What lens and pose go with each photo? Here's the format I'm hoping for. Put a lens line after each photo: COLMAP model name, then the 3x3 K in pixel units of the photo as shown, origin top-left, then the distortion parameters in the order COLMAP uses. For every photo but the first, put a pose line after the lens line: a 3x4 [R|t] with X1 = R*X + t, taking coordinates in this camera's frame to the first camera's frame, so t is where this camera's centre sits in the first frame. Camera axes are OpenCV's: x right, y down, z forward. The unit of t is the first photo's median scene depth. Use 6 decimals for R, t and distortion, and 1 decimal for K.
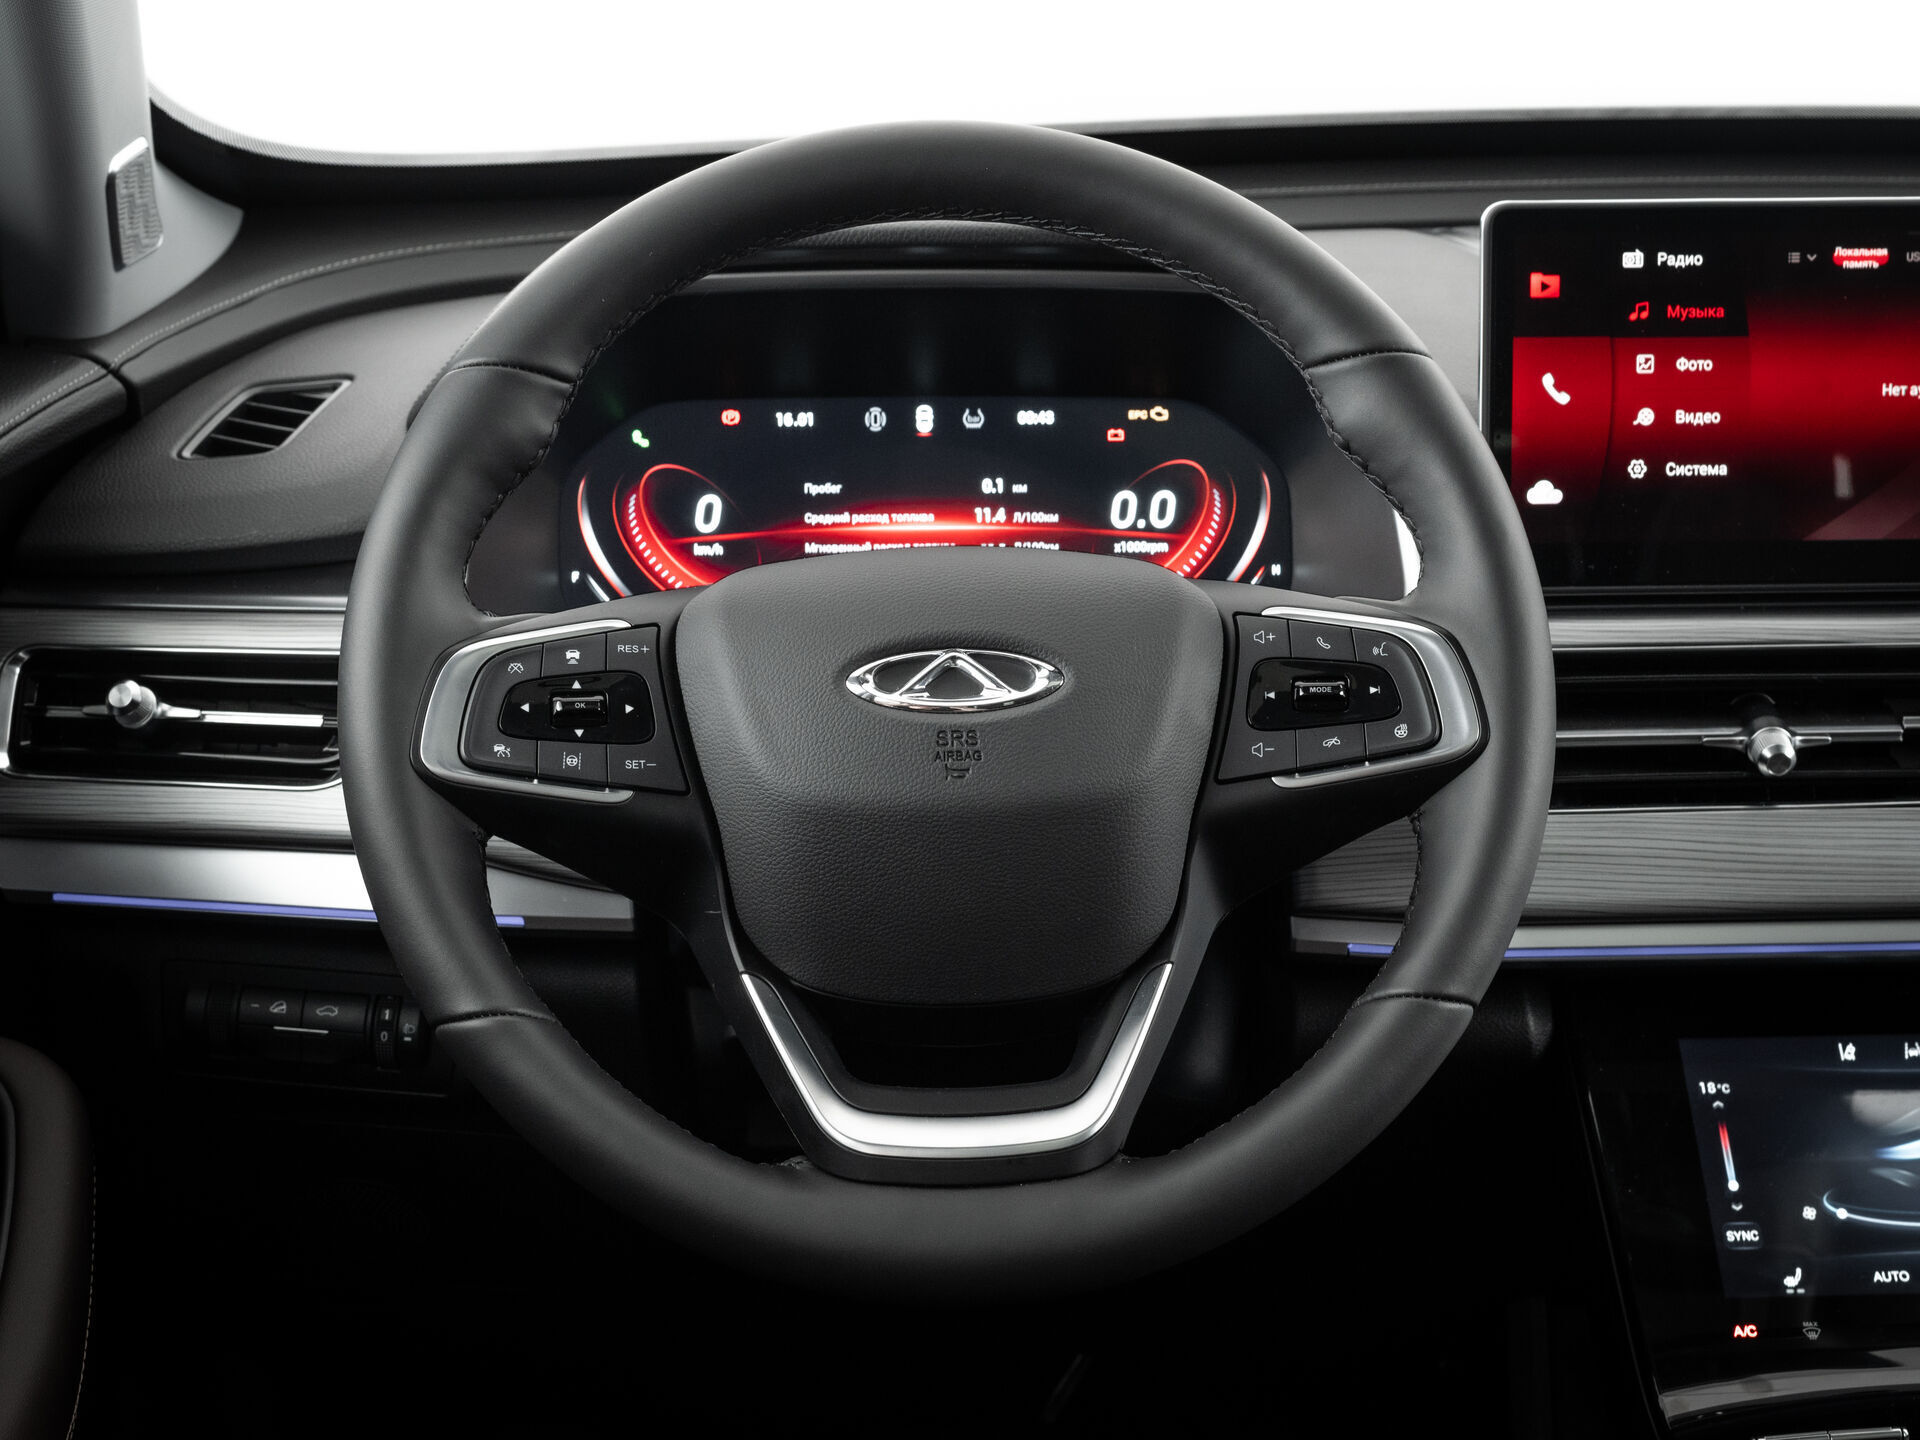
lens RADIAL K [[3267.7, 0, 960.0], [0, 3267.7, 720.0], [0, 0, 1]] dist [0.076313, -0.208538]
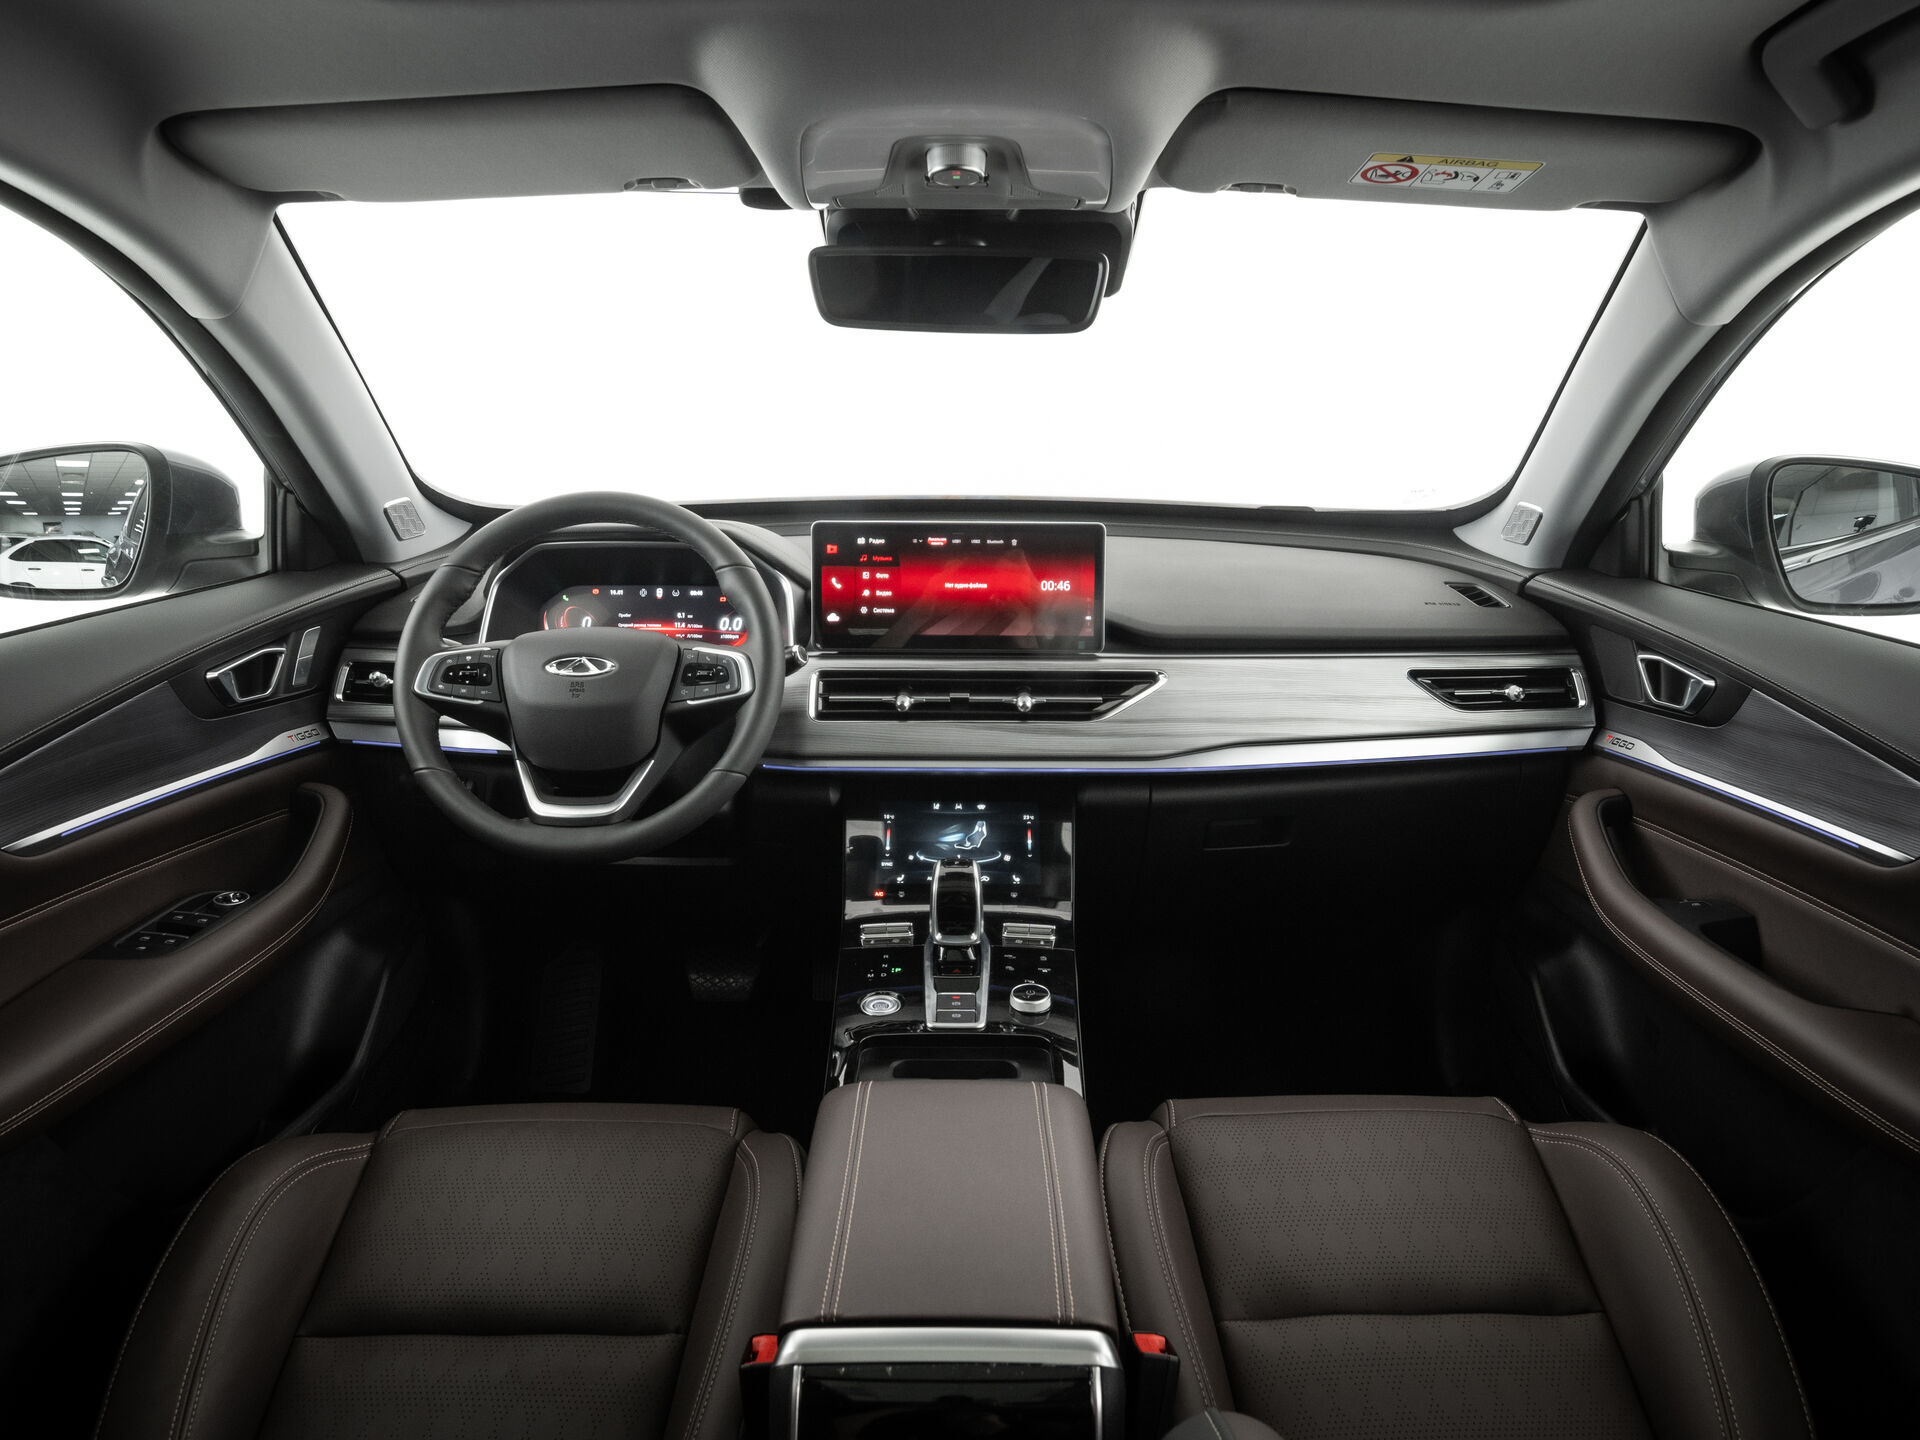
lens RADIAL K [[1293.2, 0, 960.0], [0, 1293.2, 720.0], [0, 0, 1]] dist [0.000958, 0.000141]
pose [[0.998216, 0.020036, -0.056248, 0.367095], [-0.021376, 0.999500, -0.023316, 0.050974], [0.055753, 0.024477, 0.998145, -0.182650]]
